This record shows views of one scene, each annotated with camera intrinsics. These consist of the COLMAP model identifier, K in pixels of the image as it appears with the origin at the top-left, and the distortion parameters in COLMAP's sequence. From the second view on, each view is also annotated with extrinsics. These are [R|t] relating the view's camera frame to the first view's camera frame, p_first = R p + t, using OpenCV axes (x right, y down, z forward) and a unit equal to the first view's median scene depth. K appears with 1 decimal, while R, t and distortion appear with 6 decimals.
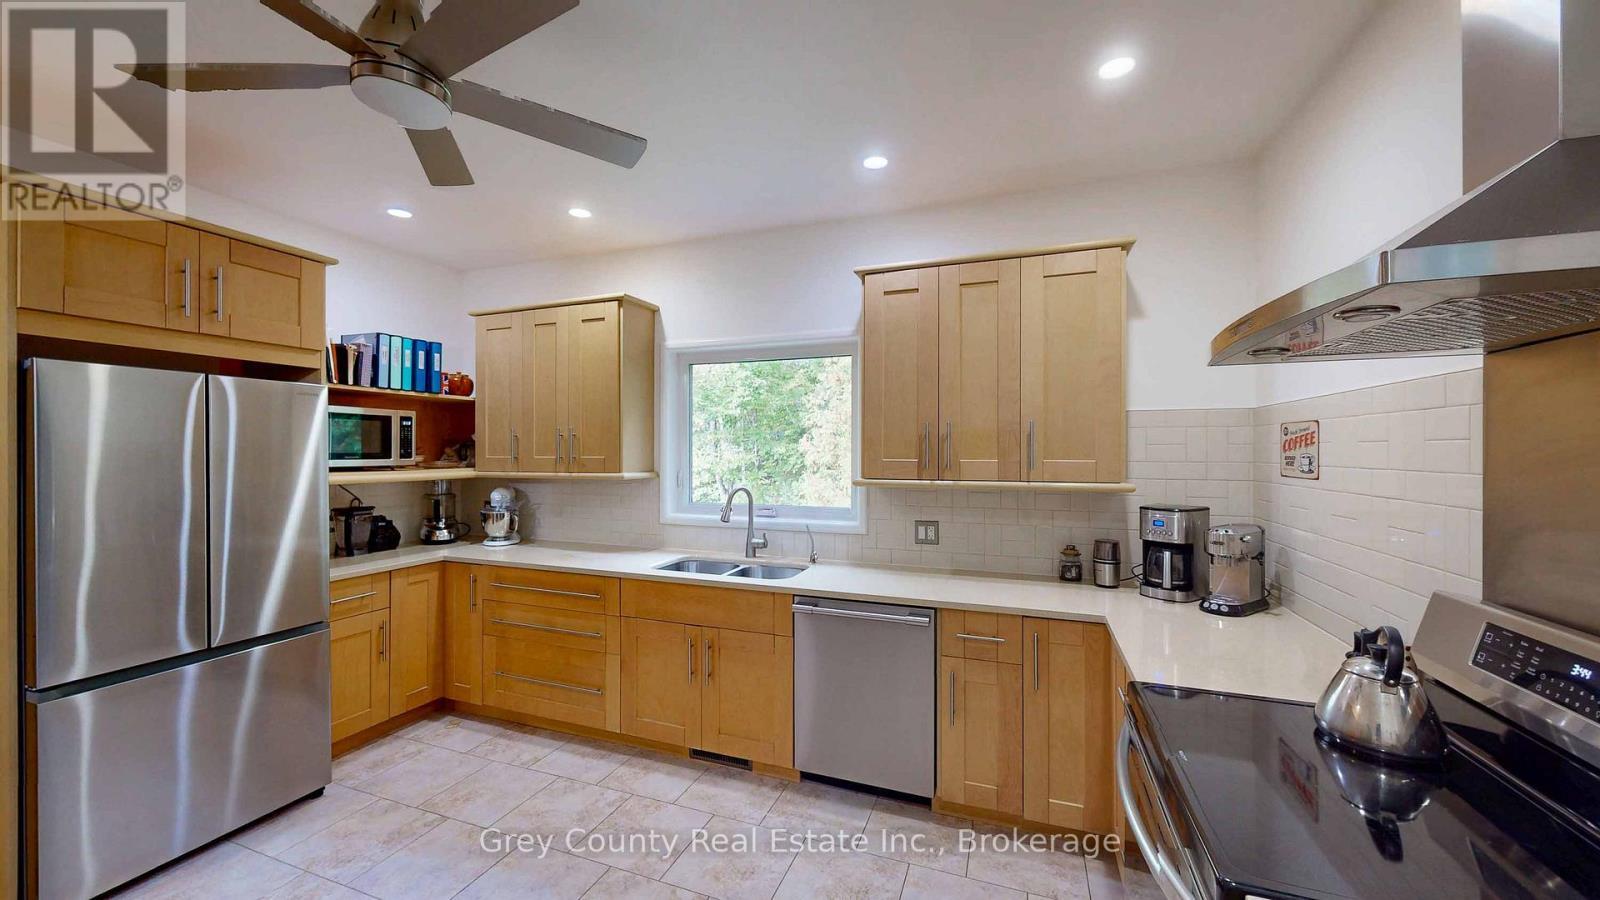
lens RADIAL K [[585.4, 0, 799.9], [0, 585.4, 451.6], [0, 0, 1]] dist [-0.001033, 0.000065]
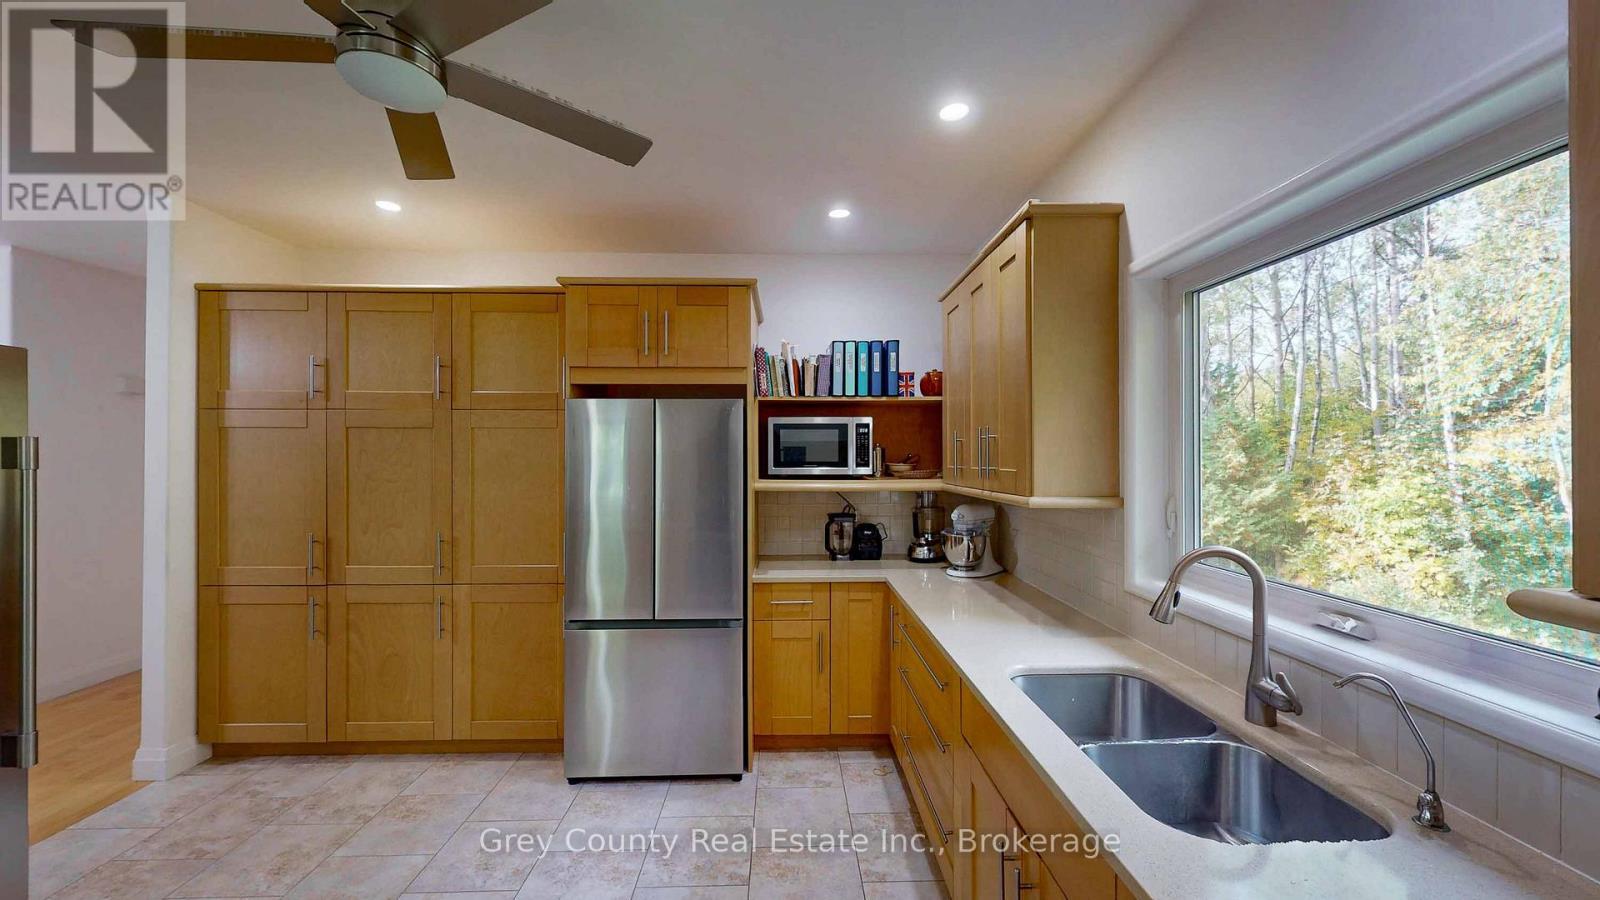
lens RADIAL K [[585.4, 0, 799.9], [0, 585.4, 451.6], [0, 0, 1]] dist [-0.001033, 0.000065]
pose [[0.375427, -0.008167, -0.926816, 0.186851], [0.001985, 0.999966, -0.008008, -0.006947], [0.926850, 0.001167, 0.375431, 0.582386]]
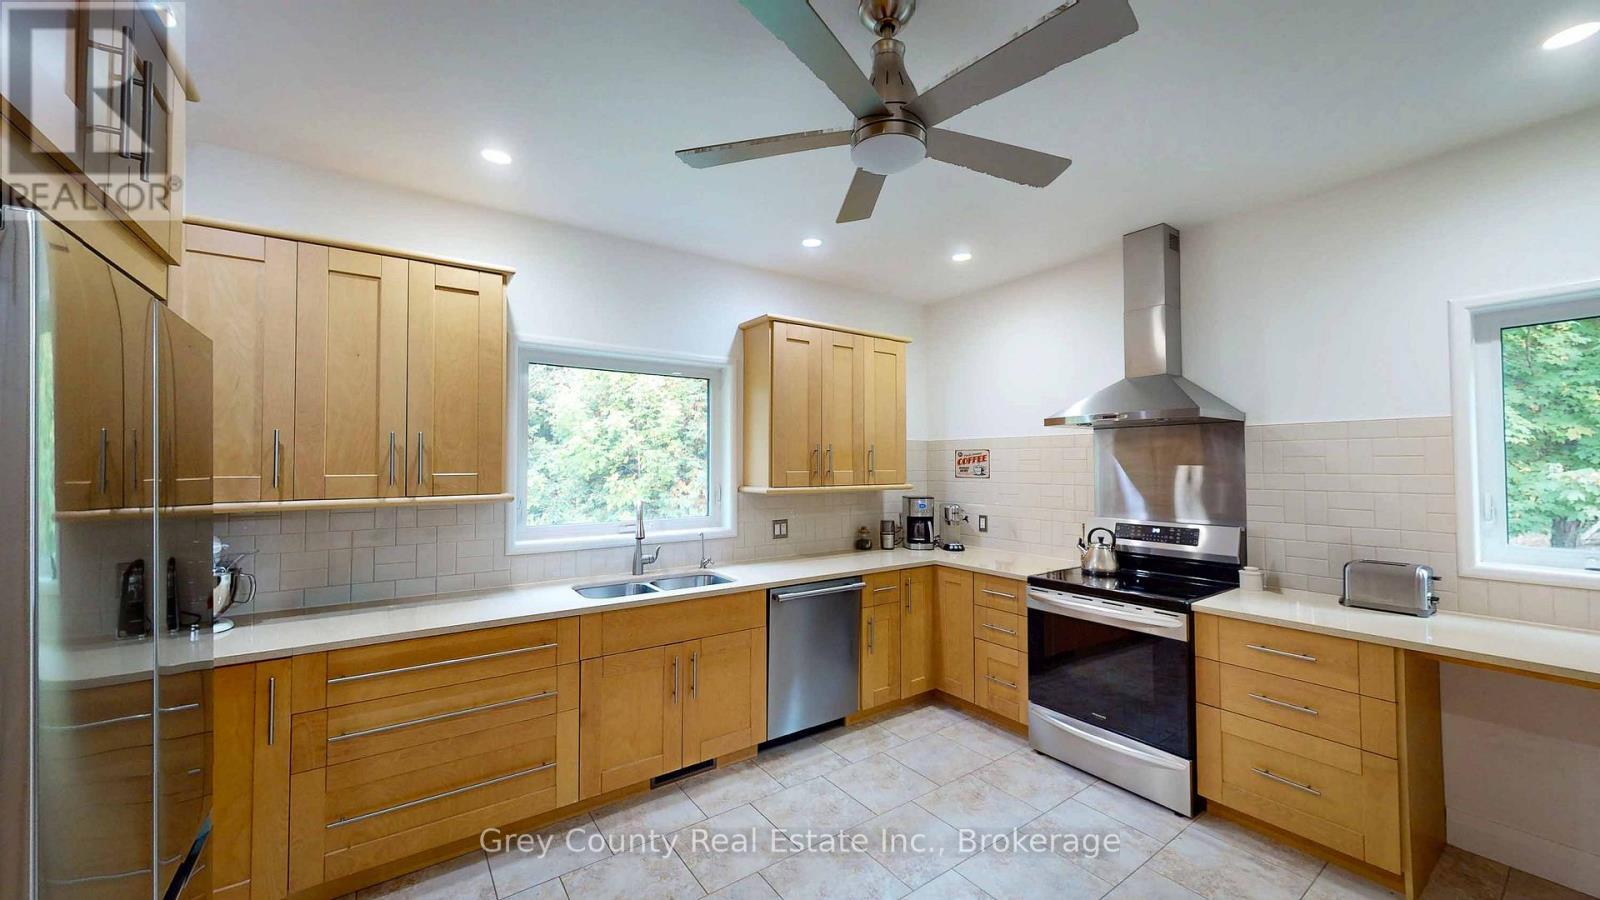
lens RADIAL K [[585.4, 0, 799.9], [0, 585.4, 451.6], [0, 0, 1]] dist [-0.001033, 0.000065]
pose [[0.561966, 0.016673, 0.826992, -0.788256], [0.002056, 0.999766, -0.021554, -0.001787], [-0.827157, 0.013813, 0.561800, 0.245560]]
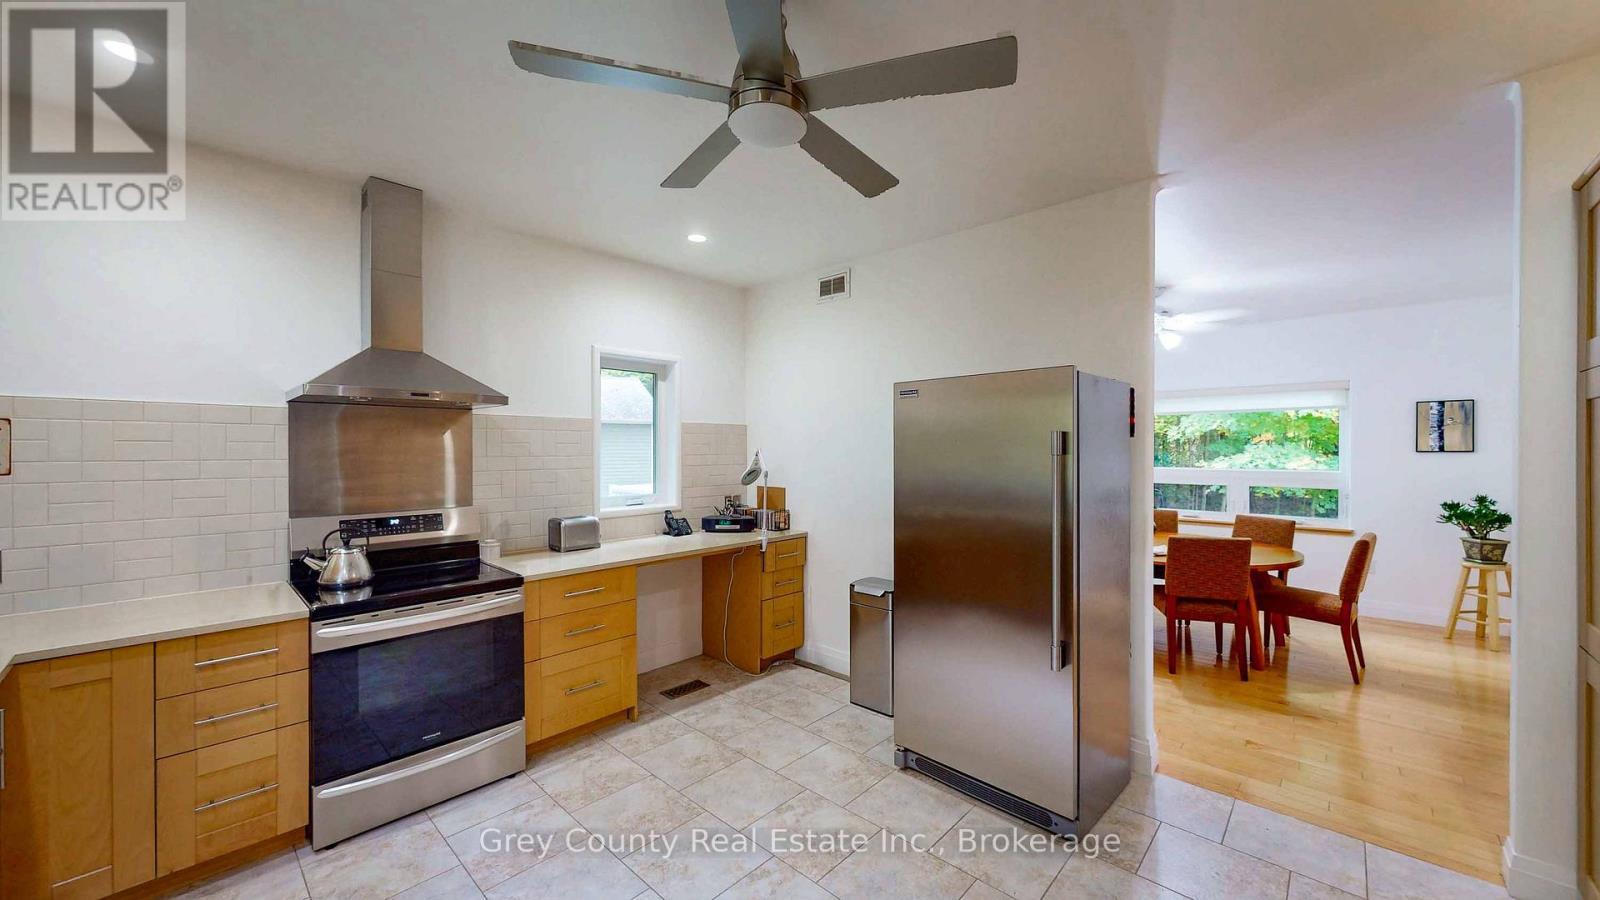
lens RADIAL K [[585.4, 0, 799.9], [0, 585.4, 451.6], [0, 0, 1]] dist [-0.001033, 0.000065]
pose [[-0.925082, -0.004188, 0.379744, -0.533491], [-0.002858, 0.999988, 0.004065, -0.001129], [-0.379756, 0.002675, -0.925083, 0.919757]]
